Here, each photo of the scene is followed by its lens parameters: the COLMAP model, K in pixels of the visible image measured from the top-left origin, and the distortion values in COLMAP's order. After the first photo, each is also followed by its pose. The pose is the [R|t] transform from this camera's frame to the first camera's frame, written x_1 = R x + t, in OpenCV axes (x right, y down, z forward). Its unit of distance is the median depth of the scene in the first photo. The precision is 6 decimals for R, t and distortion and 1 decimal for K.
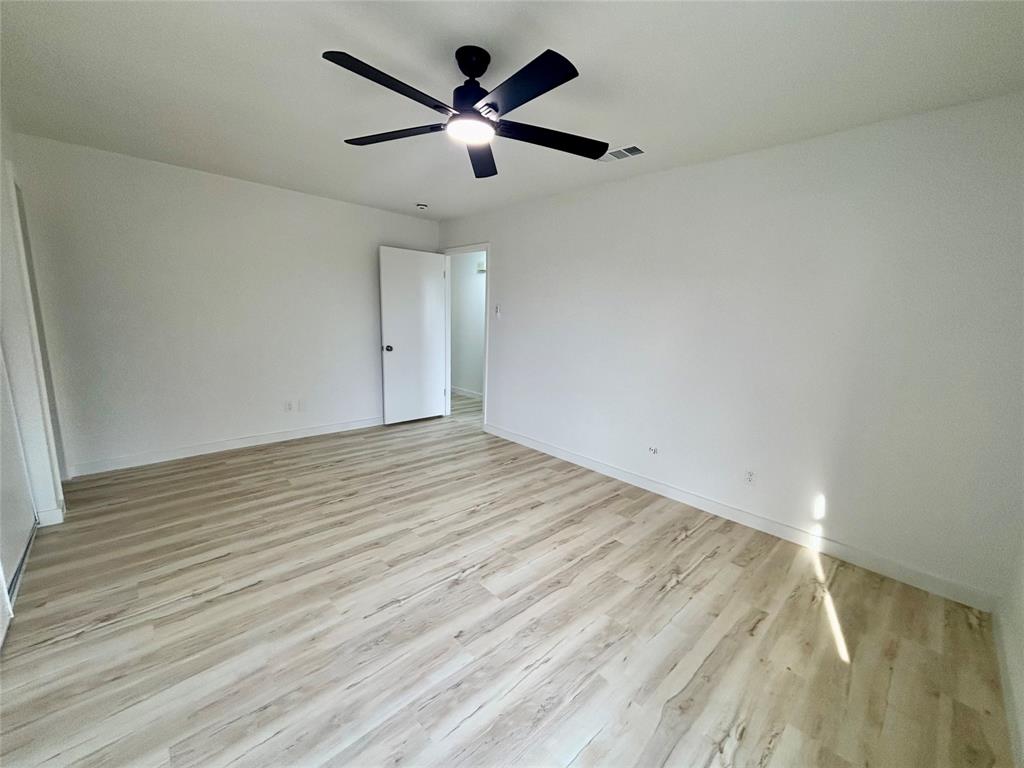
lens RADIAL K [[415.4, 0, 506.2], [0, 415.4, 385.6], [0, 0, 1]] dist [0.004106, -0.001208]
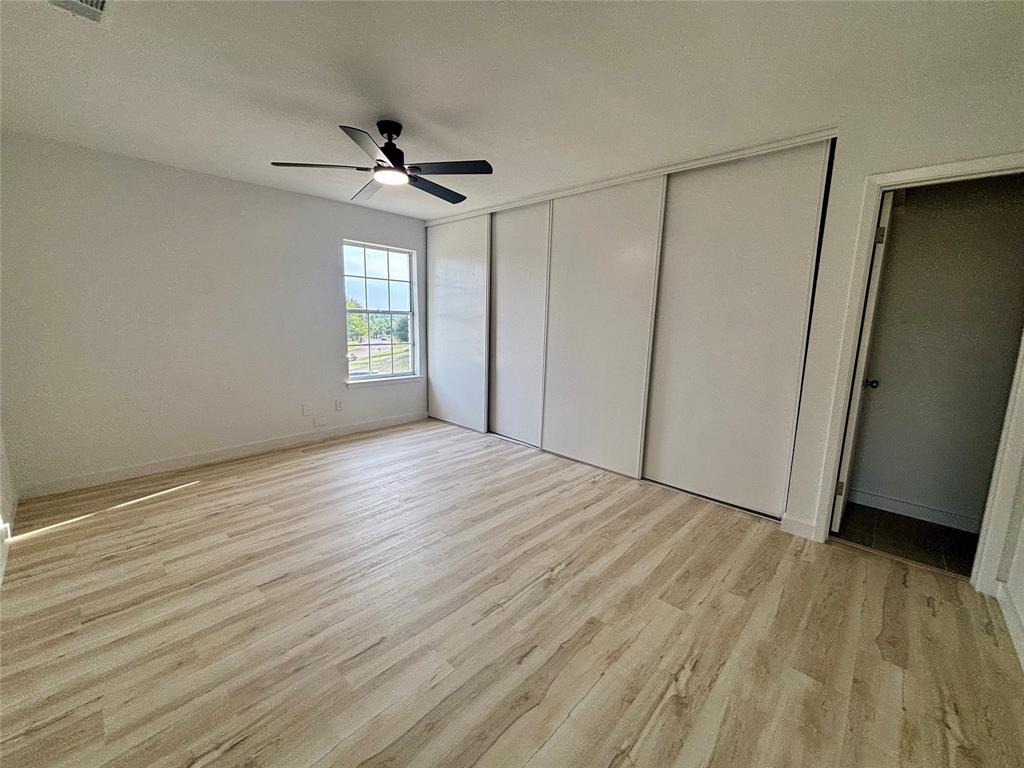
lens RADIAL K [[415.4, 0, 515.2], [0, 415.4, 383.9], [0, 0, 1]] dist [0.004106, -0.001208]
pose [[-0.995106, -0.042156, -0.089374, -0.248190], [-0.069365, 0.942153, 0.327926, -0.272958], [0.070380, 0.332521, -0.940466, 1.567151]]
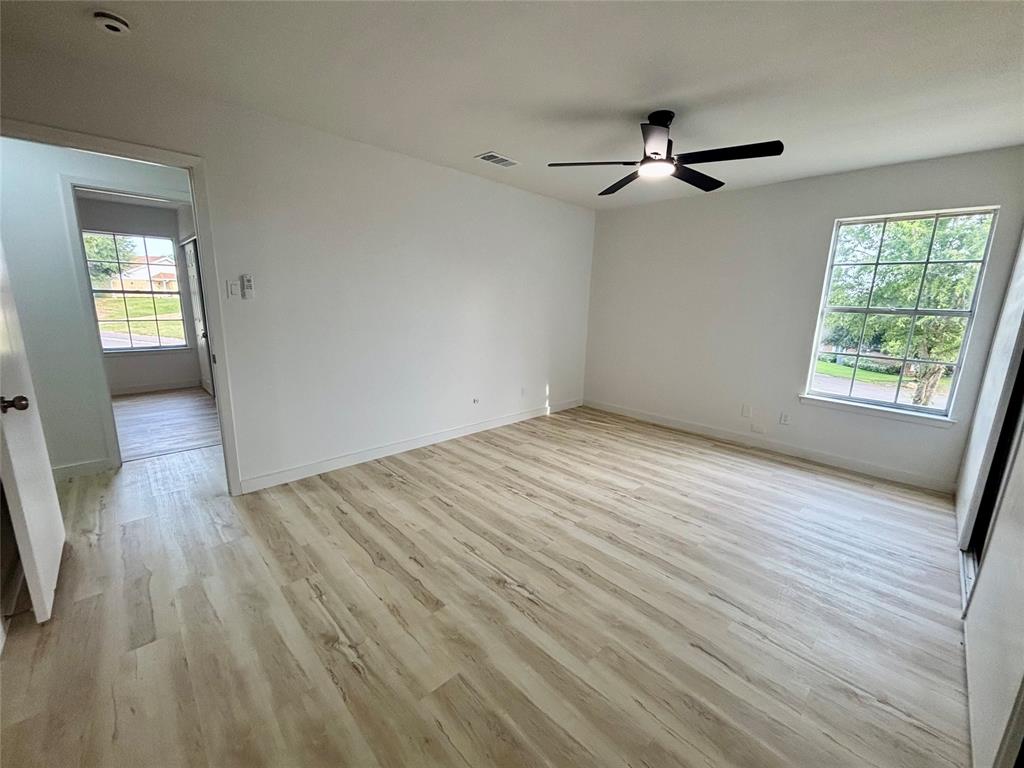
lens RADIAL K [[415.4, 0, 512.1], [0, 415.4, 385.7], [0, 0, 1]] dist [0.004106, -0.001208]
pose [[-0.019322, -0.242875, 0.969865, -0.965842], [0.147446, 0.958748, 0.243028, -0.202882], [-0.988881, 0.147699, 0.017286, 0.943312]]
